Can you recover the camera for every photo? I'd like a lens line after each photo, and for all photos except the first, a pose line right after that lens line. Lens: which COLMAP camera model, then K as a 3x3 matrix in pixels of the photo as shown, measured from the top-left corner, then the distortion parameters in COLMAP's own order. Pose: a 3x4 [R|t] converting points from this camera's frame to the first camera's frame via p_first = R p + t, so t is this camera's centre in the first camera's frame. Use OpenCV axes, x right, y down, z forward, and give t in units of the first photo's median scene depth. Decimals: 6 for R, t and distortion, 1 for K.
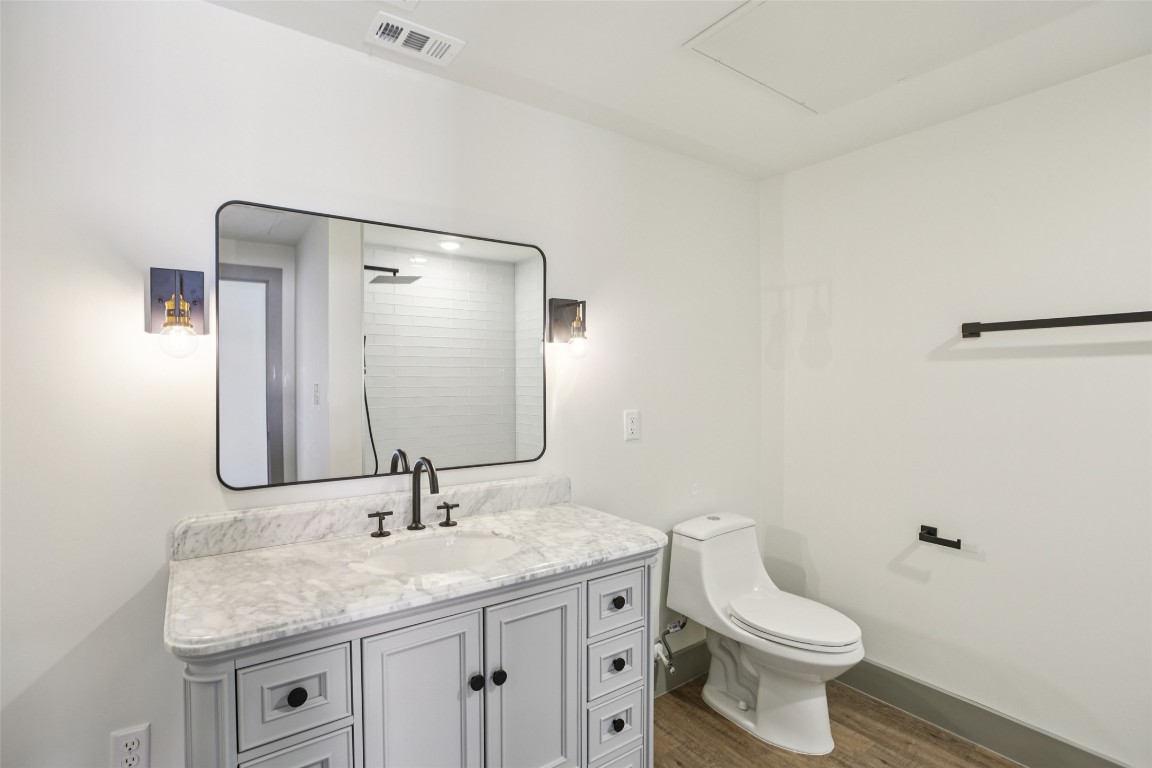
lens RADIAL K [[552.4, 0, 561.7], [0, 552.4, 377.7], [0, 0, 1]] dist [-0.044457, 0.016940]
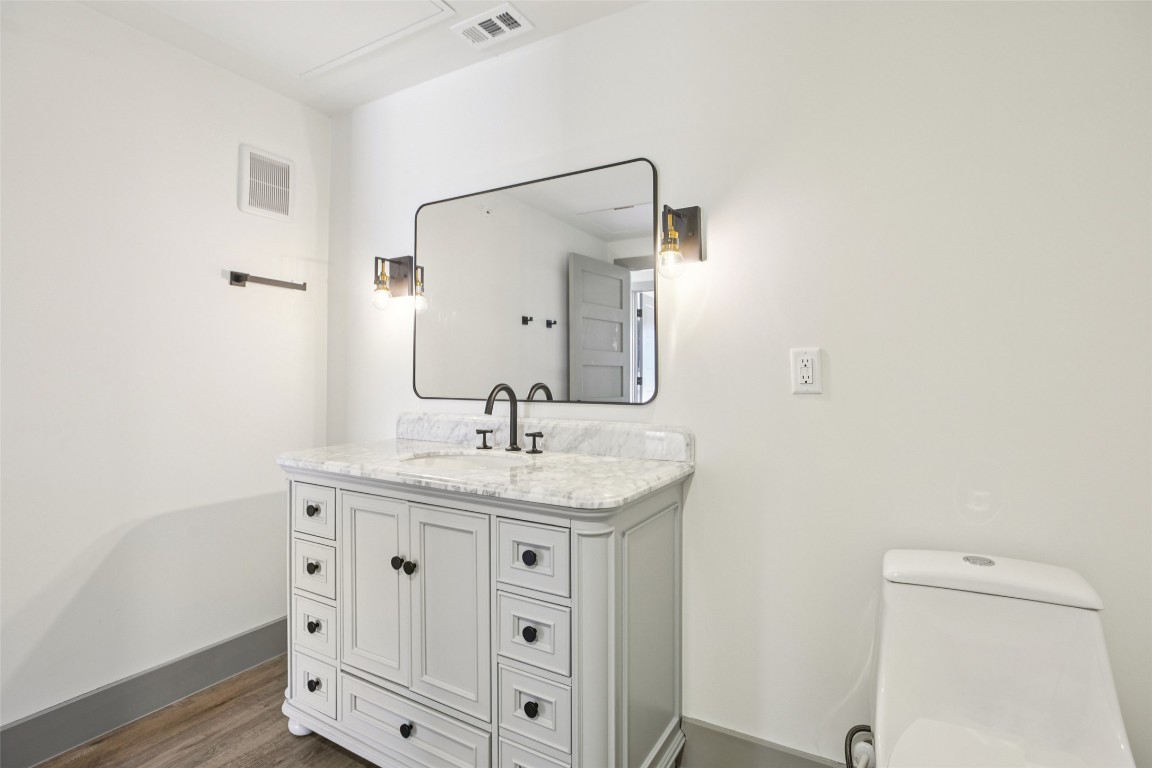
lens RADIAL K [[552.4, 0, 567.9], [0, 552.4, 352.8], [0, 0, 1]] dist [-0.044457, 0.016940]
pose [[0.425923, -0.031397, -0.904214, 0.795639], [0.000310, 0.999403, -0.034556, 0.115994], [0.904759, 0.014437, 0.425679, 0.621273]]
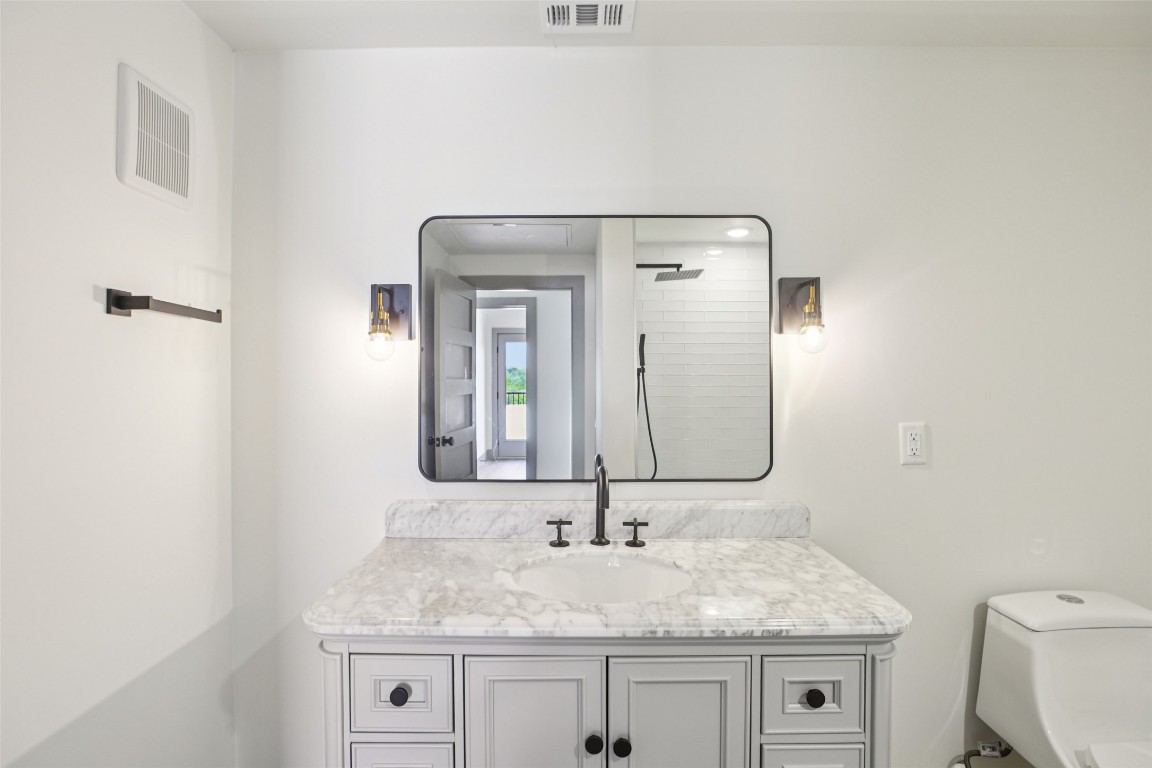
lens RADIAL K [[552.4, 0, 573.9], [0, 552.4, 366.5], [0, 0, 1]] dist [-0.044457, 0.016940]
pose [[0.821784, -0.008741, -0.569732, 0.223493], [0.000333, 0.999890, -0.014860, -0.005703], [0.569799, 0.012022, 0.821696, 0.218464]]
